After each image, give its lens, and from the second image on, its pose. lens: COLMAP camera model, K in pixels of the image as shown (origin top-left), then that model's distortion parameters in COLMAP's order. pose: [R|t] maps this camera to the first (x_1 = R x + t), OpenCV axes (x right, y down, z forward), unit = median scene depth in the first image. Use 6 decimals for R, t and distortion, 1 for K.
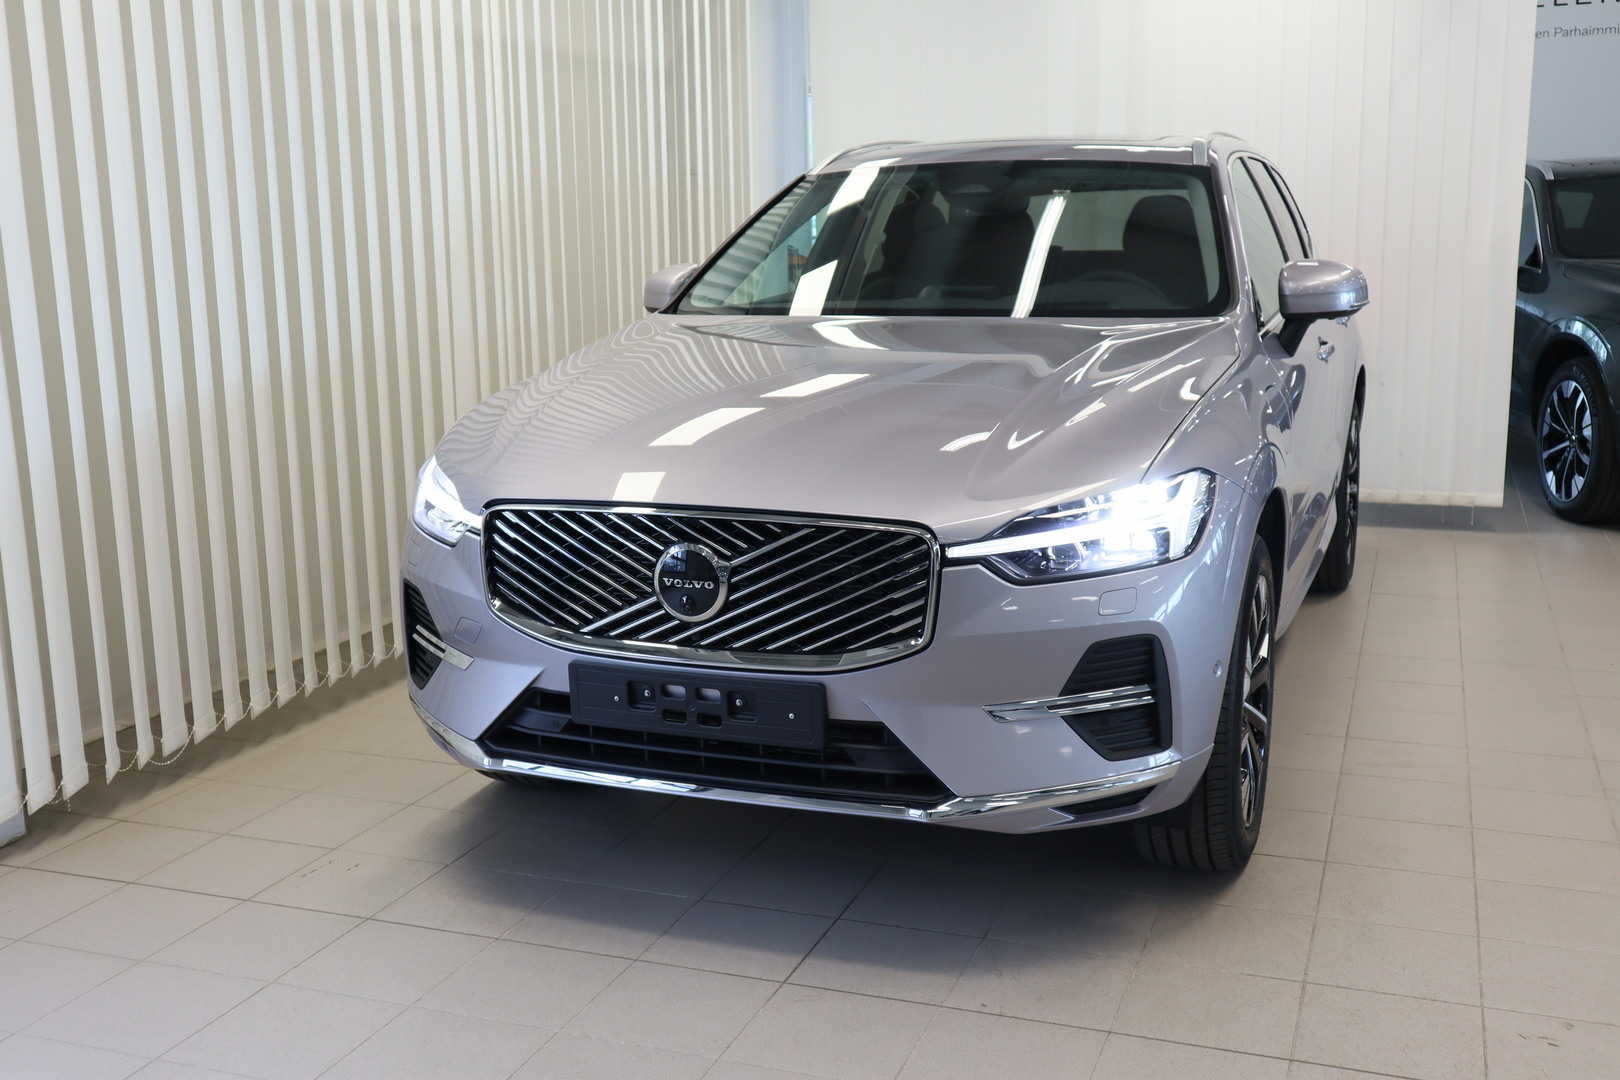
lens RADIAL K [[1687.0, 0, 810.0], [0, 1687.0, 540.0], [0, 0, 1]] dist [0.007396, 0.001931]
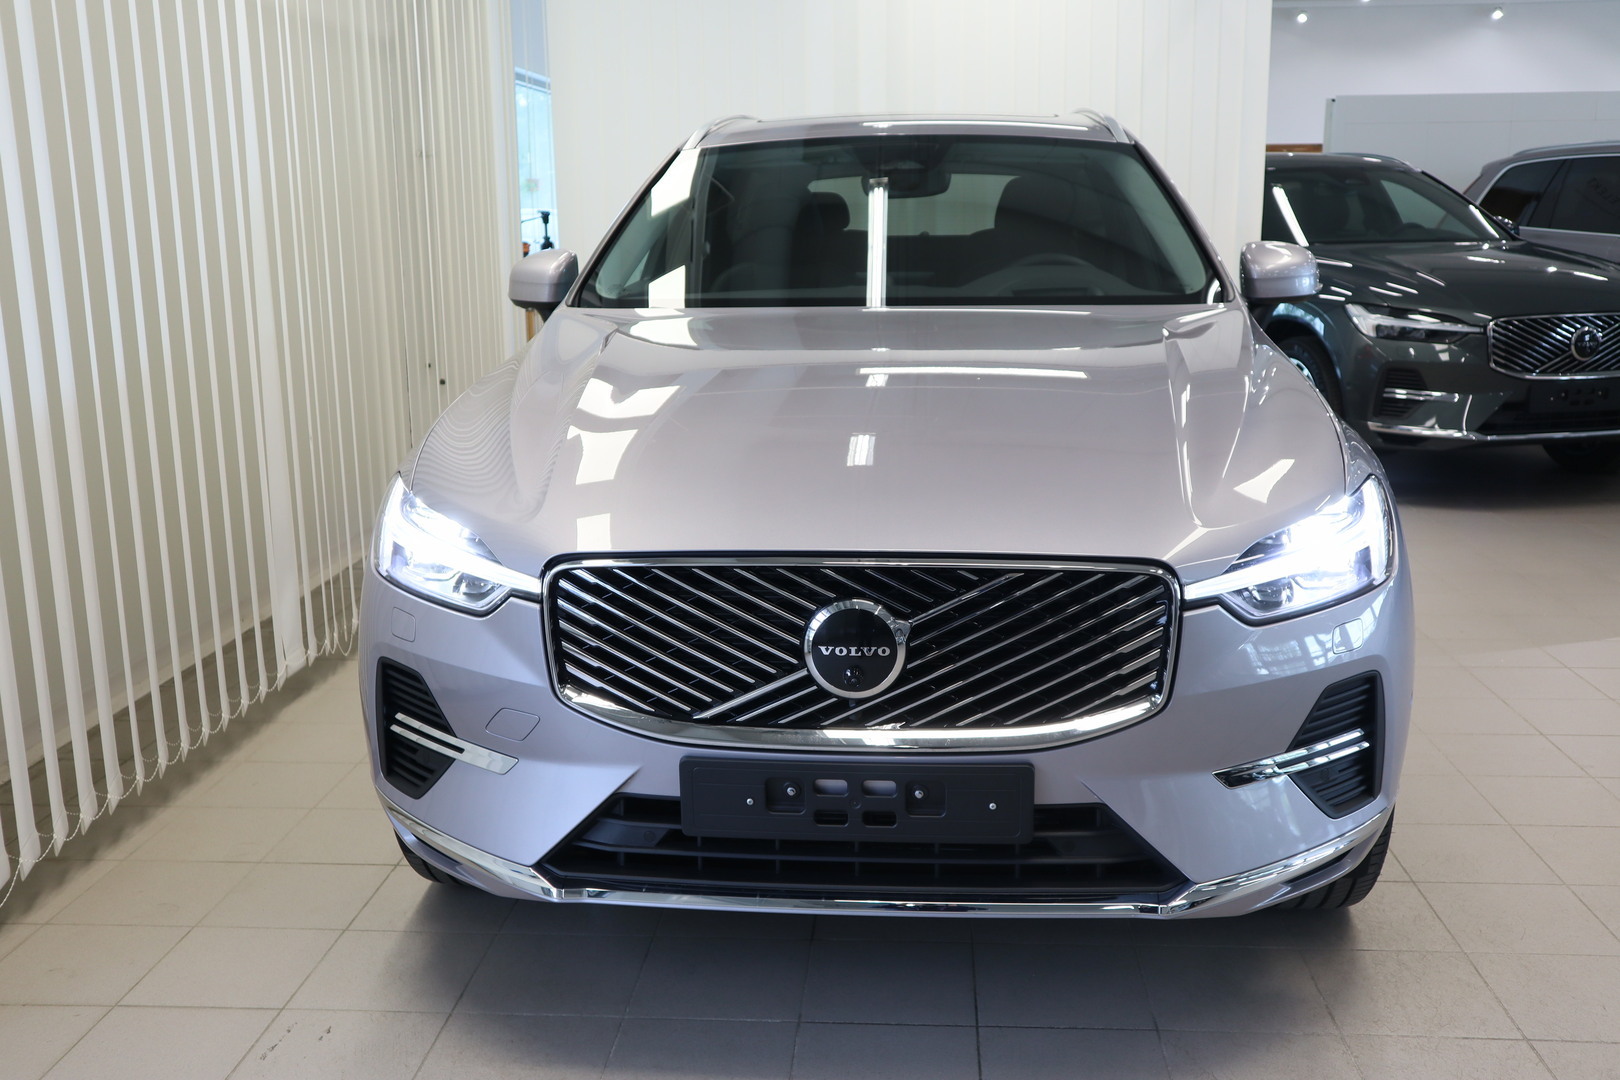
lens RADIAL K [[1550.9, 0, 810.0], [0, 1550.9, 540.0], [0, 0, 1]] dist [-0.004066, 0.014882]
pose [[0.958824, -0.056553, 0.278313, -0.284796], [0.051590, 0.998352, 0.025129, -0.044225], [-0.279276, -0.009736, 0.960162, 0.307105]]
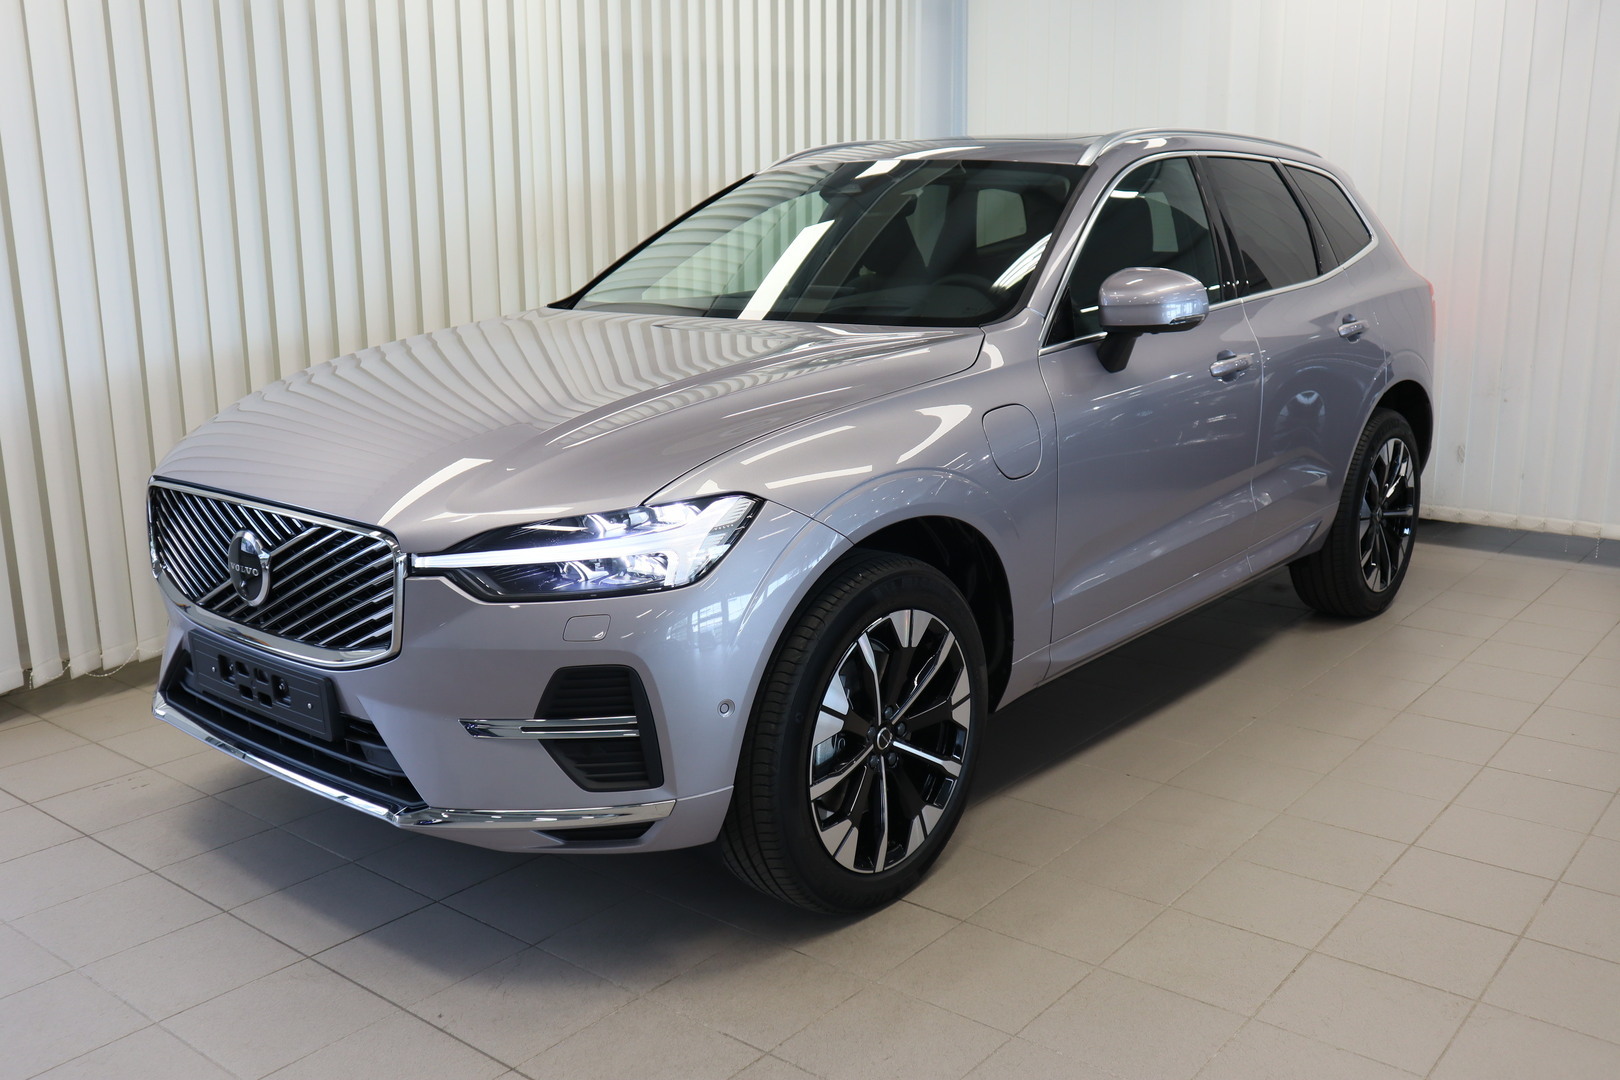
lens RADIAL K [[1476.3, 0, 810.0], [0, 1476.3, 540.0], [0, 0, 1]] dist [-0.057220, -0.000304]
pose [[0.944665, 0.078476, -0.318513, 0.539466], [-0.068463, 0.996747, 0.042528, -0.054439], [0.320814, -0.018368, 0.946964, 0.244891]]
